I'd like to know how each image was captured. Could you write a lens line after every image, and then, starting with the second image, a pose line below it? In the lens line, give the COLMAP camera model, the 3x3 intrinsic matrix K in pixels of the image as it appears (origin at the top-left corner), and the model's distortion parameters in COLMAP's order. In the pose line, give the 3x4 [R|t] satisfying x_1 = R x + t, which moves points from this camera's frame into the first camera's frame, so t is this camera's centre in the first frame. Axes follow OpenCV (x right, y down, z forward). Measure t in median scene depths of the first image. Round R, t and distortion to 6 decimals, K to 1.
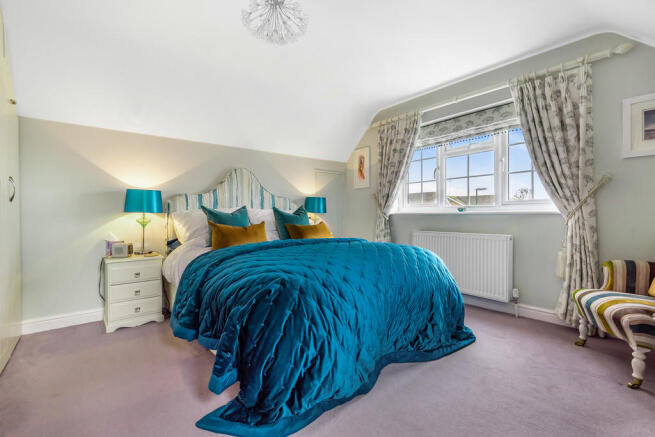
lens RADIAL K [[298.1, 0, 327.5], [0, 298.1, 218.5], [0, 0, 1]] dist [-0.000021, -0.000307]
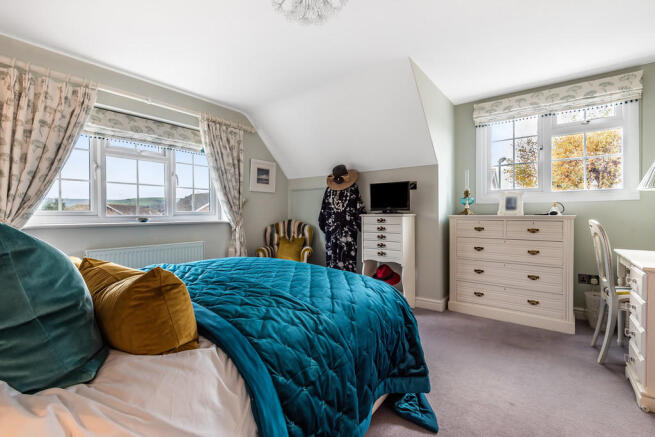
lens RADIAL K [[298.1, 0, 327.5], [0, 298.1, 218.5], [0, 0, 1]] dist [-0.000021, -0.000307]
pose [[-0.222678, 0.008719, 0.974853, -0.590984], [0.024633, 0.999691, -0.003315, -0.017044], [-0.974581, 0.023275, -0.222824, 0.678989]]
